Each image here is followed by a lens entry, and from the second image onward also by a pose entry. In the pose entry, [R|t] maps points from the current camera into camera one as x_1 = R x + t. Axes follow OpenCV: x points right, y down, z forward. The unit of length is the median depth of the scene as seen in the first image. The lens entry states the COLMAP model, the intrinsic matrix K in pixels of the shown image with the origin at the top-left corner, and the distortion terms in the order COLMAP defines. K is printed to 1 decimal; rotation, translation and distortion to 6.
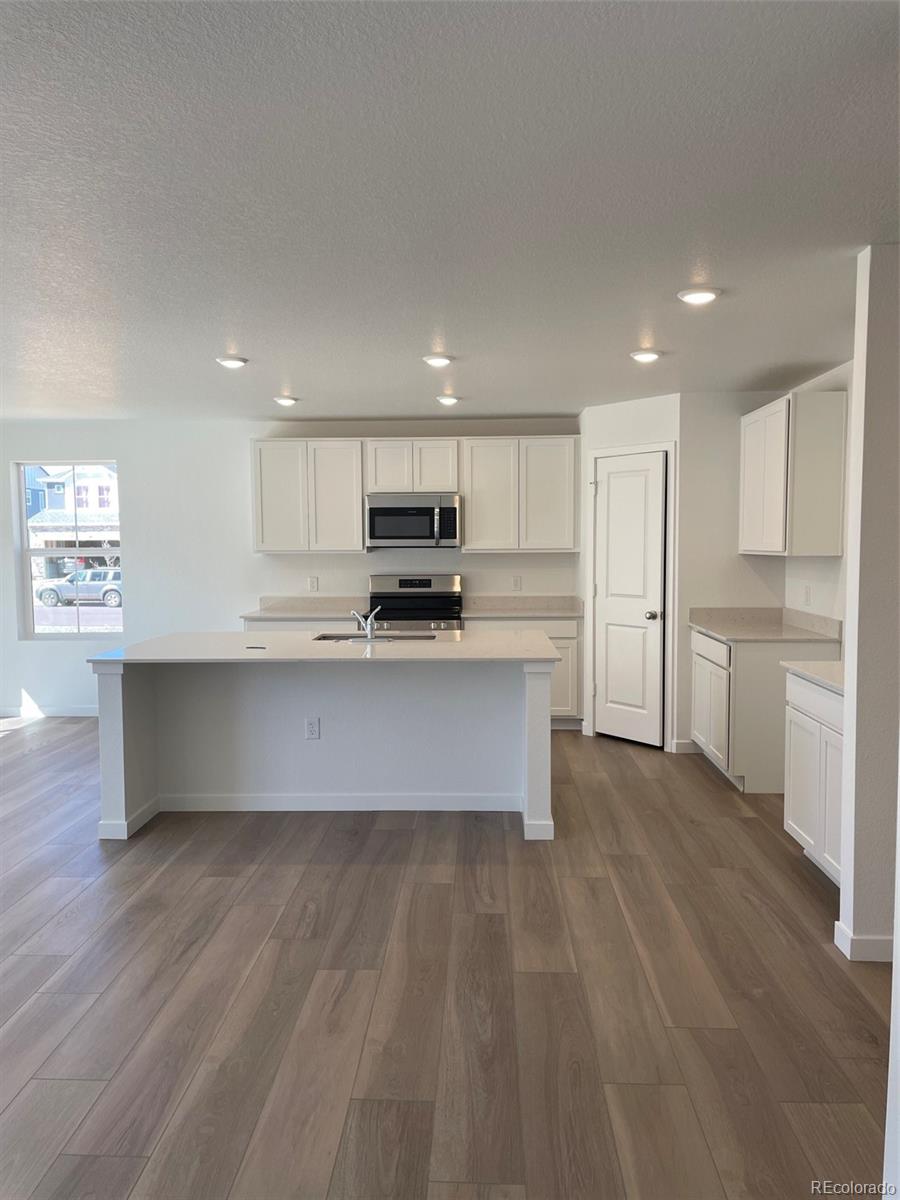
lens RADIAL K [[899.6, 0, 450.0], [0, 899.6, 600.0], [0, 0, 1]] dist [0.095188, -0.117343]
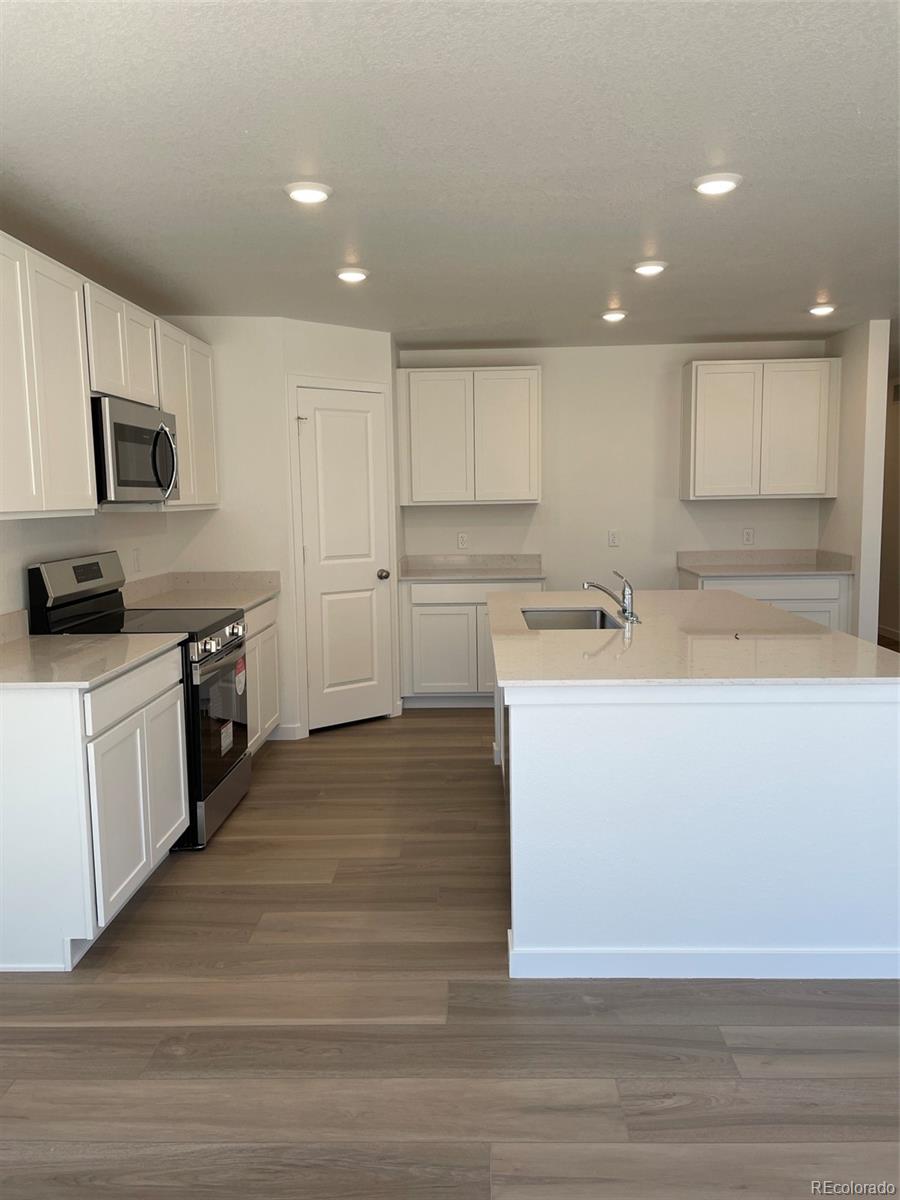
lens RADIAL K [[899.6, 0, 450.0], [0, 899.6, 600.0], [0, 0, 1]] dist [0.095188, -0.117343]
pose [[-0.022891, -0.108476, 0.993835, -0.567224], [0.080776, 0.990645, 0.109988, -0.043345], [-0.996469, 0.082796, -0.013915, 0.786746]]
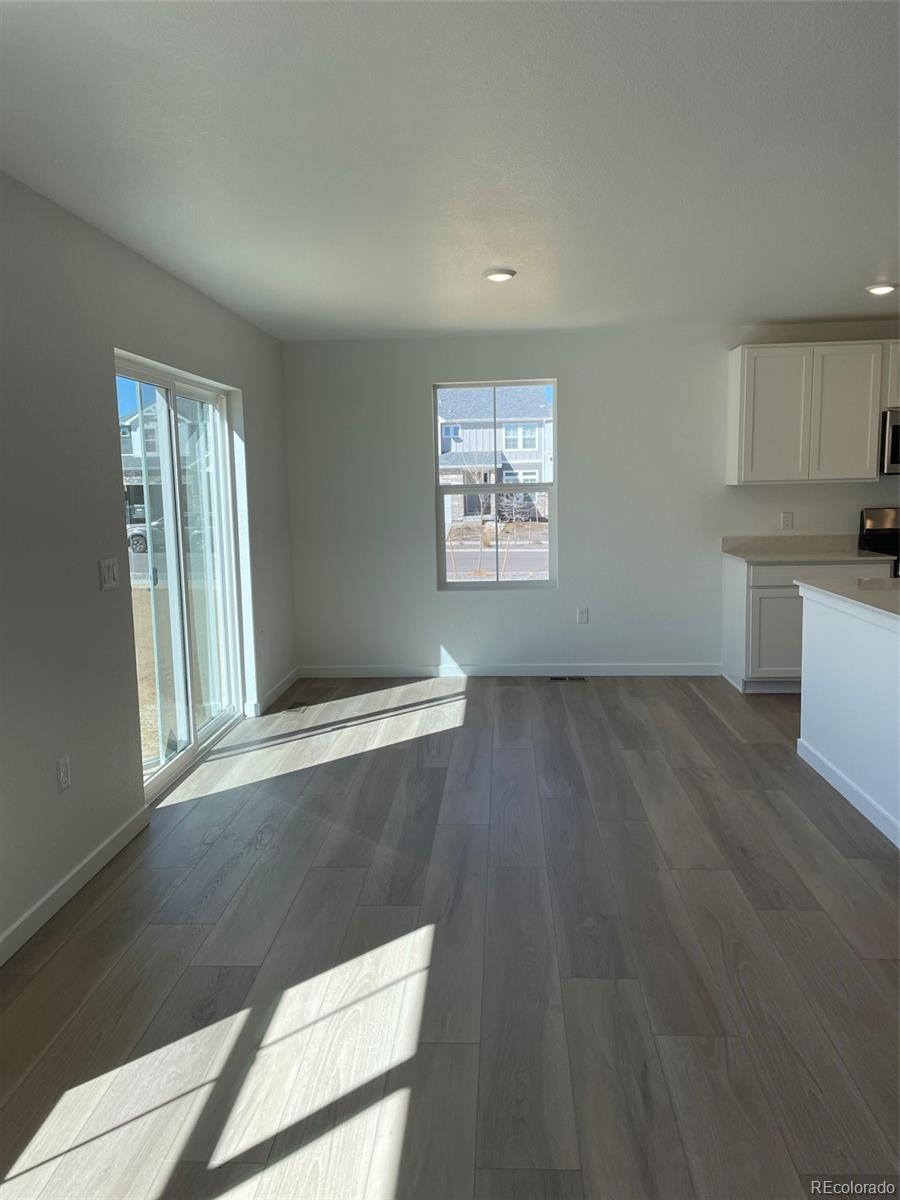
lens RADIAL K [[899.6, 0, 450.0], [0, 899.6, 600.0], [0, 0, 1]] dist [0.095188, -0.117343]
pose [[0.999727, -0.012746, -0.019600, -0.450375], [0.014003, 0.997761, 0.065391, -0.003383], [0.018723, -0.065647, 0.997667, 0.140975]]
